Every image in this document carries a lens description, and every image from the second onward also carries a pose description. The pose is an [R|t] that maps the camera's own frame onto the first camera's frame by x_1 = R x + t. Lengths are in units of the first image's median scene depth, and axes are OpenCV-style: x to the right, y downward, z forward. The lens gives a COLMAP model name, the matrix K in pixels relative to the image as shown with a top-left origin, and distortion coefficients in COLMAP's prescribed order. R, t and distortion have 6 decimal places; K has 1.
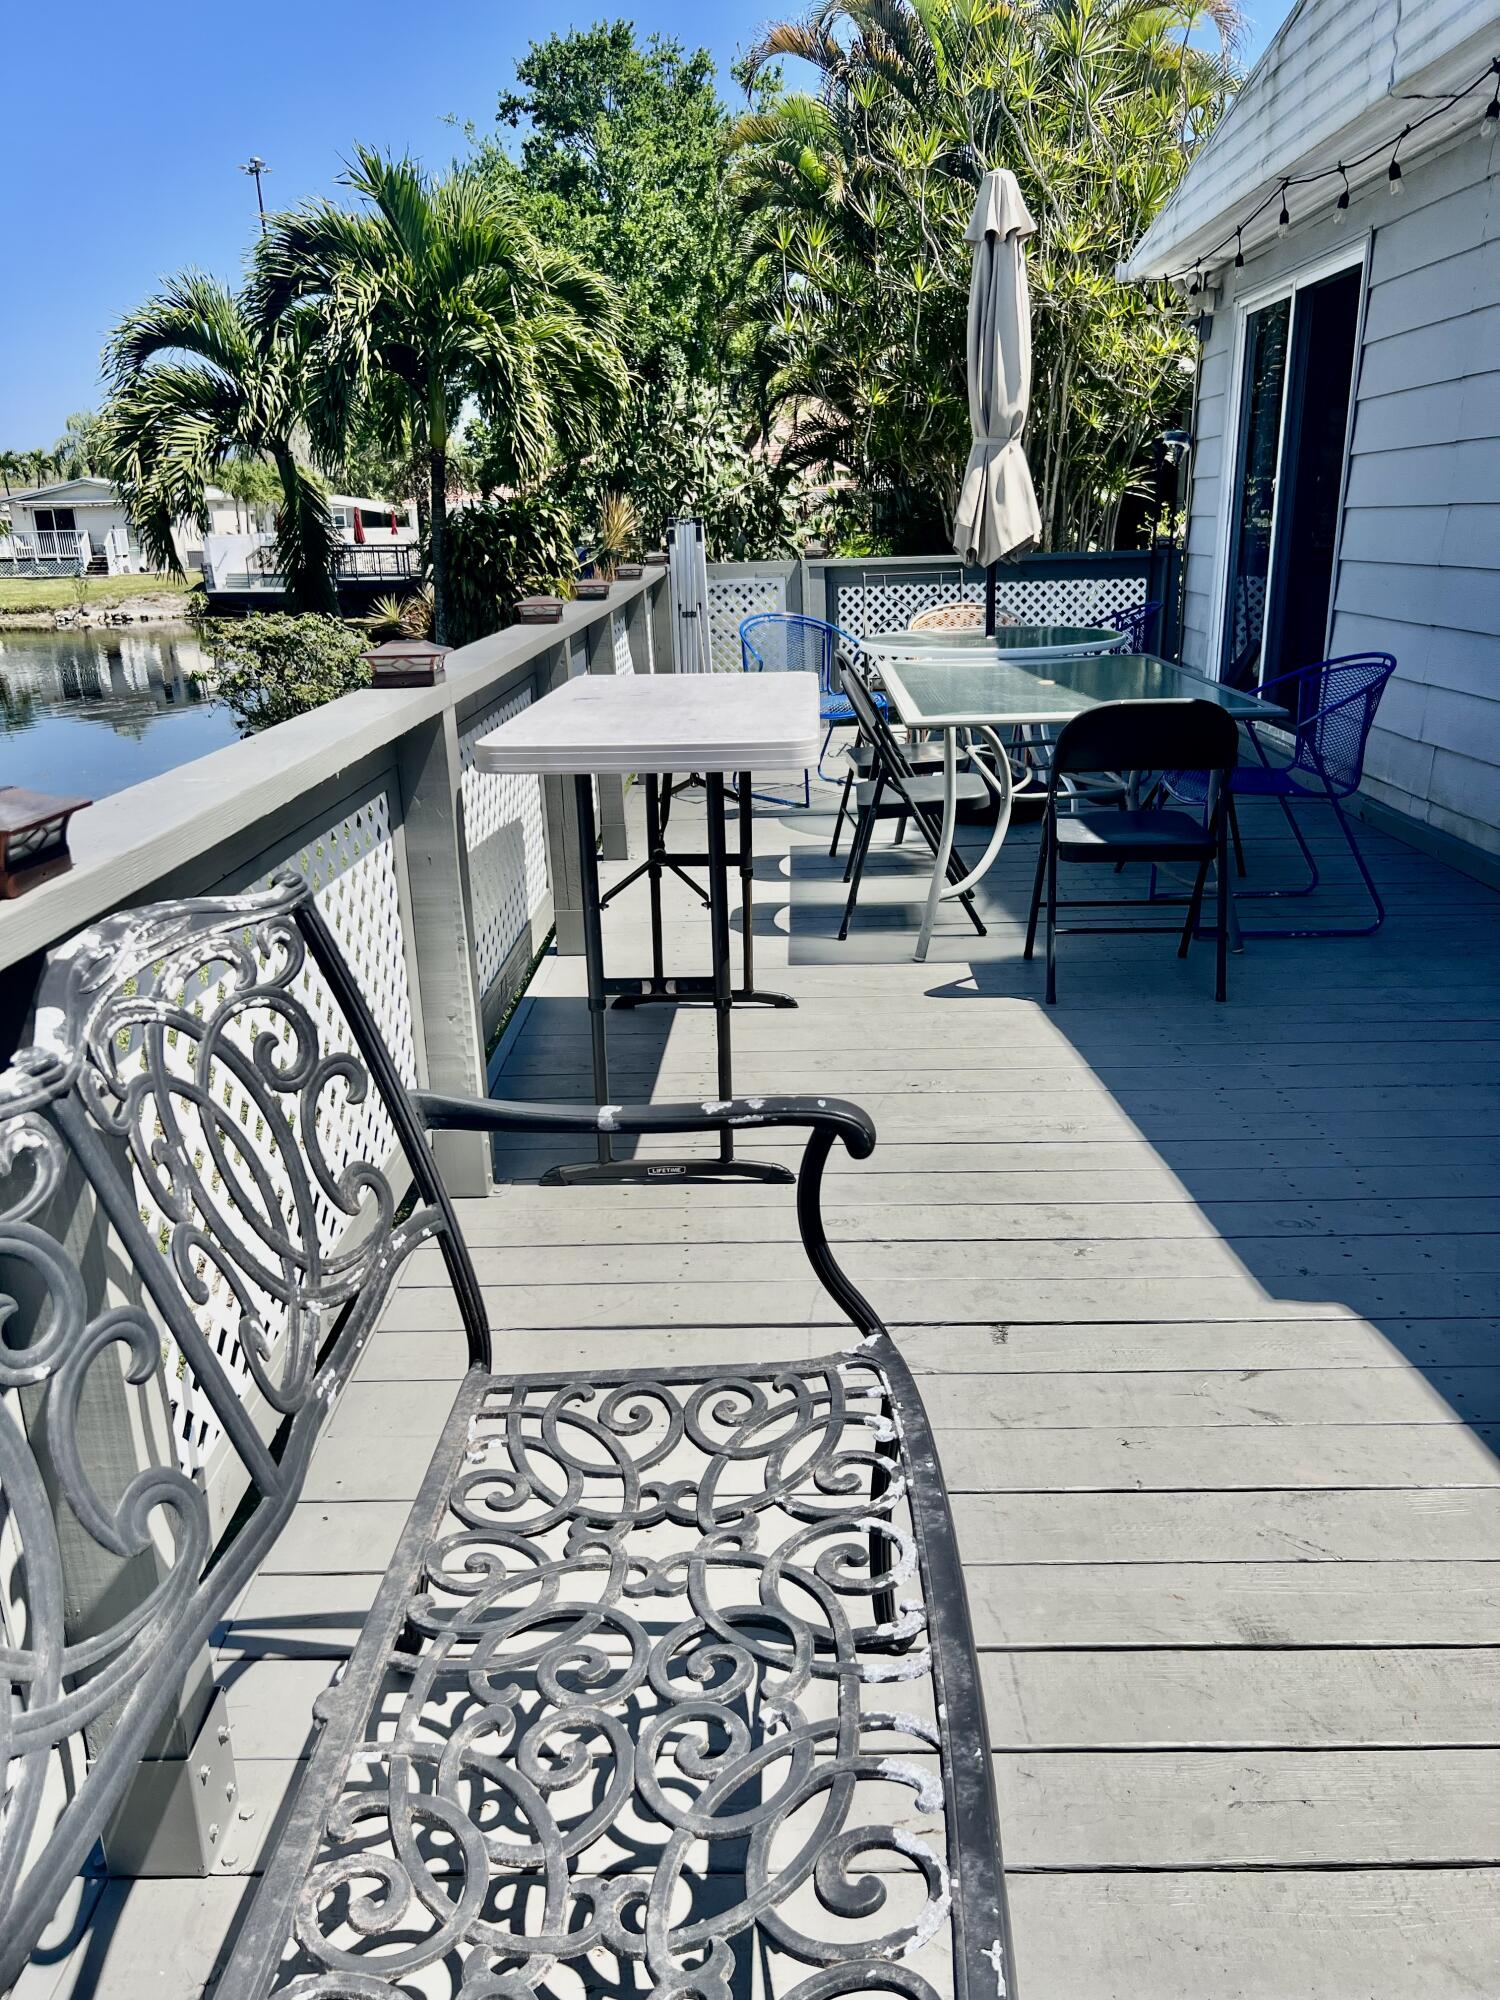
lens RADIAL K [[1495.2, 0, 751.8], [0, 1495.2, 1015.4], [0, 0, 1]] dist [0.049632, -0.051774]
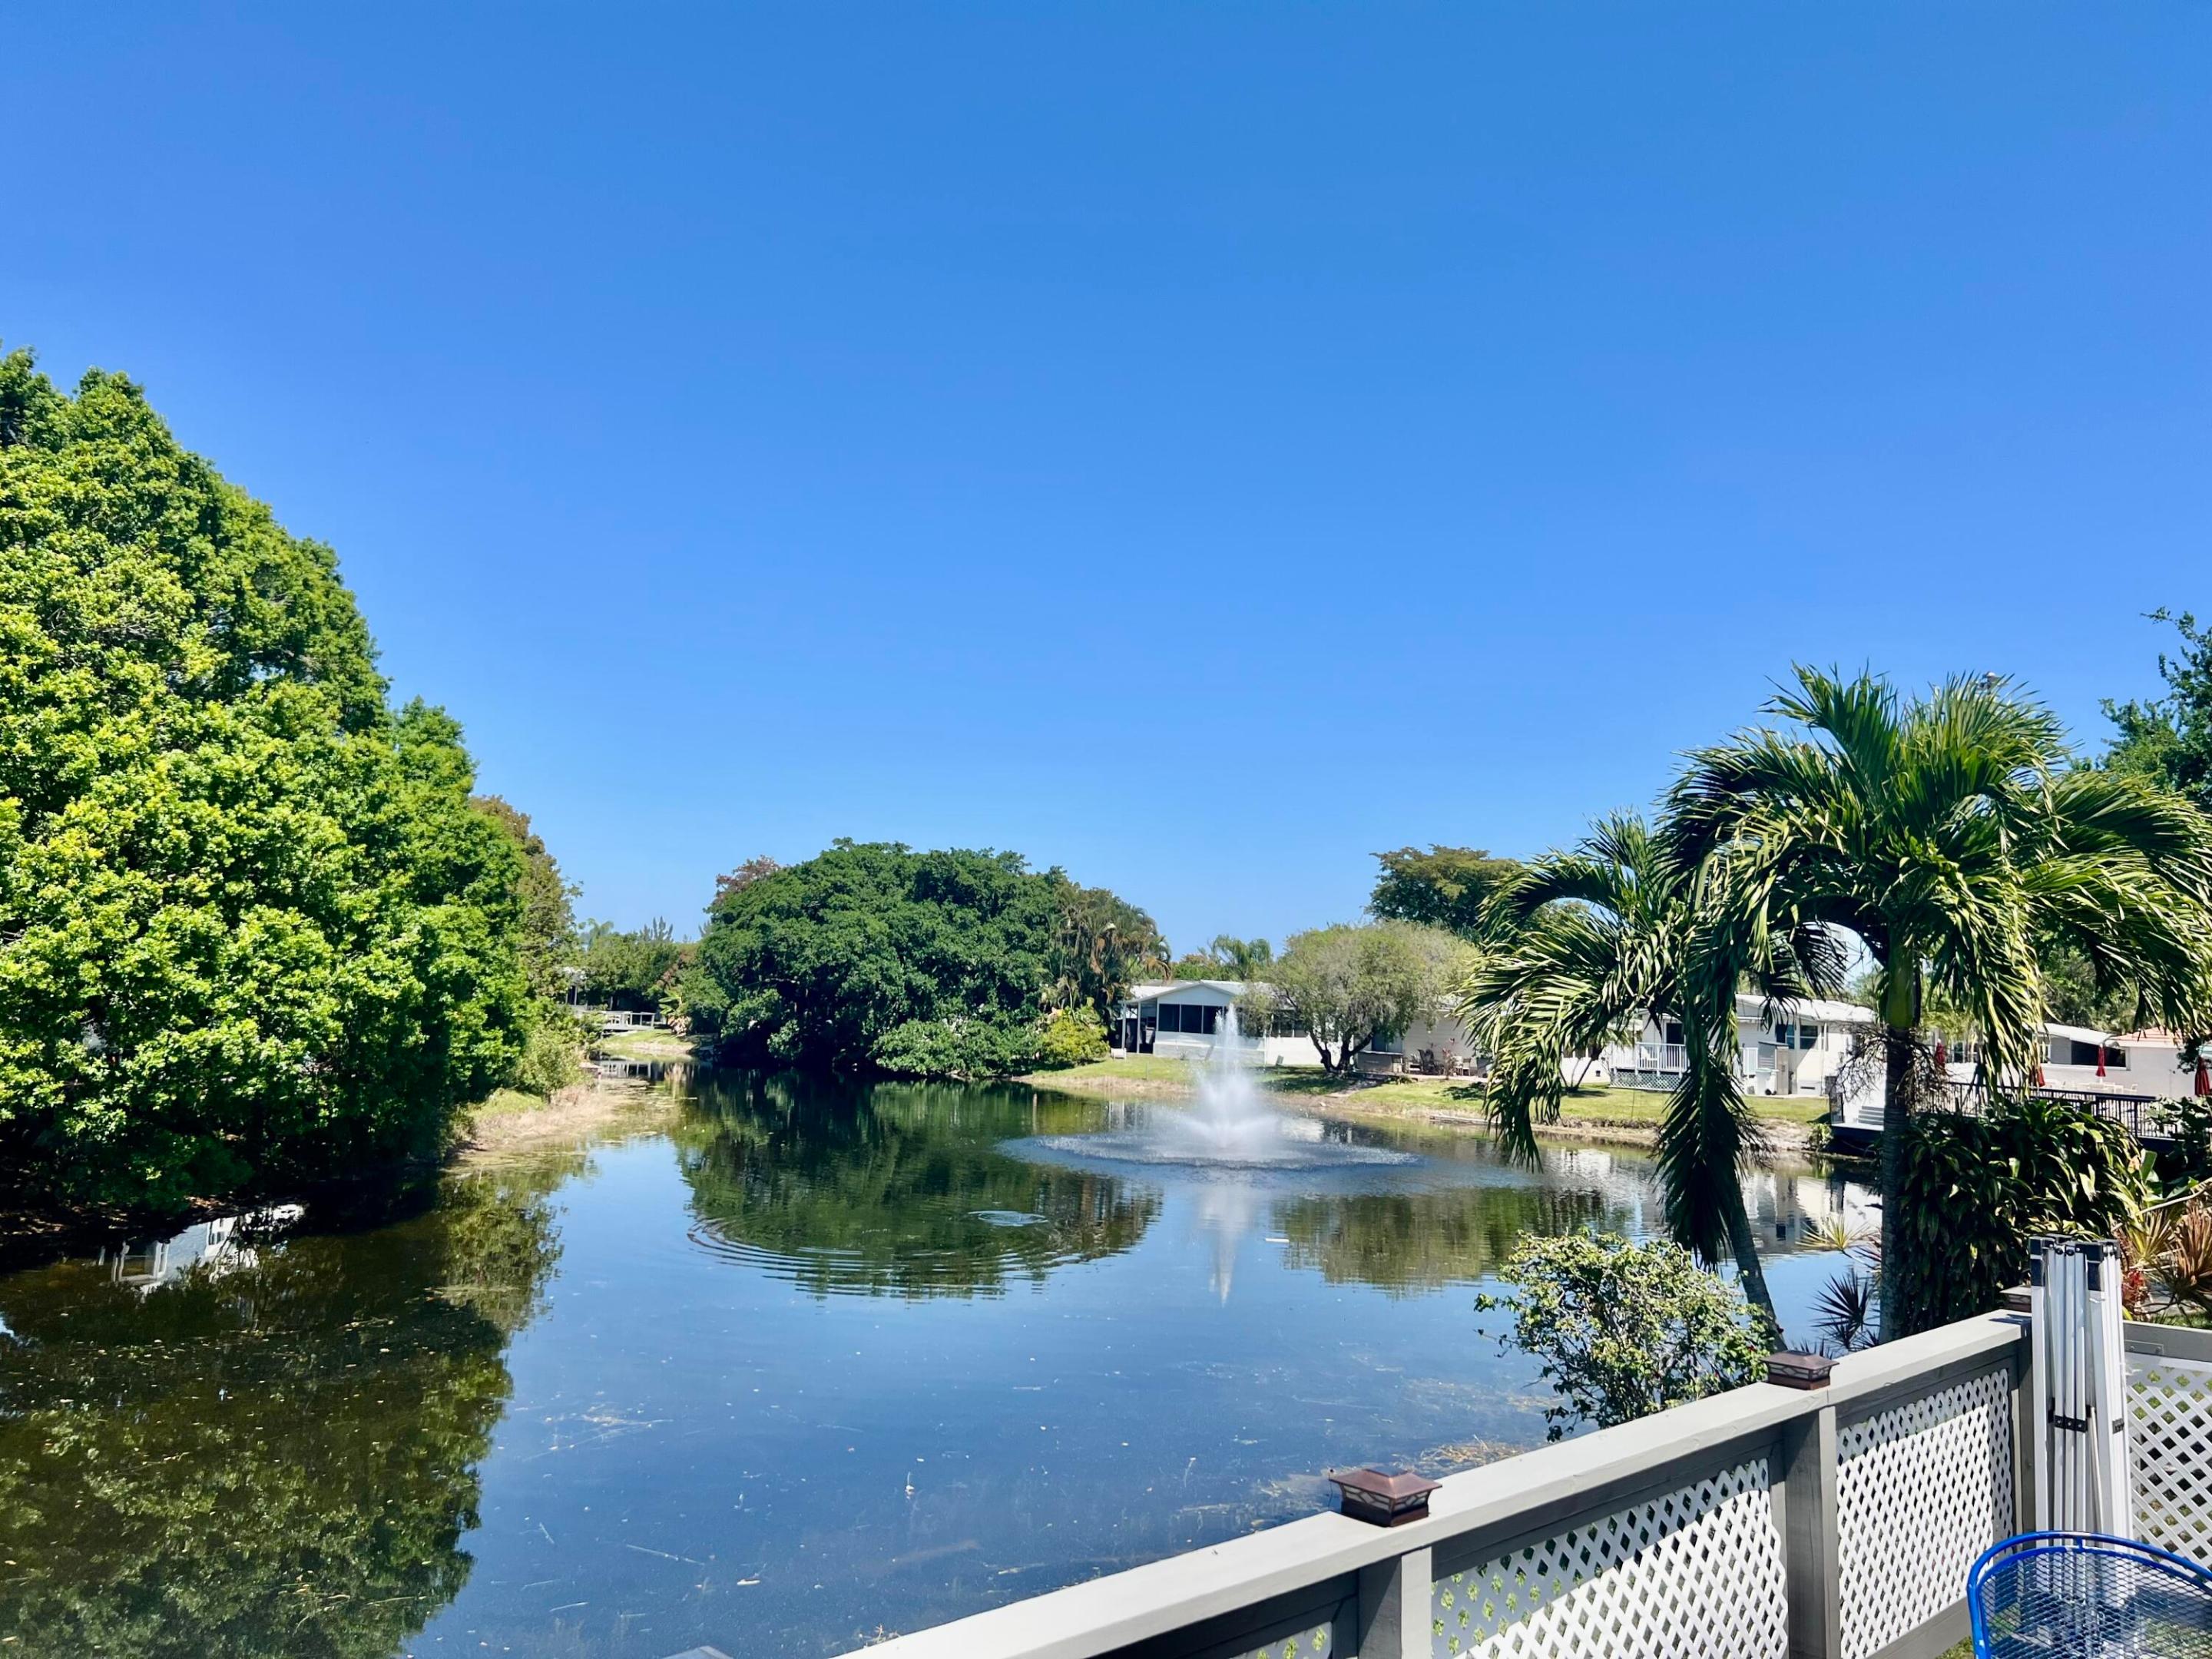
lens RADIAL K [[1653.7, 0, 1087.0], [0, 1653.7, 838.0], [0, 0, 1]] dist [0.049632, -0.051774]
pose [[0.699472, -0.019658, -0.714389, 0.089701], [-0.278133, 0.913324, -0.297458, -0.125986], [0.658317, 0.406759, 0.633377, 0.230540]]
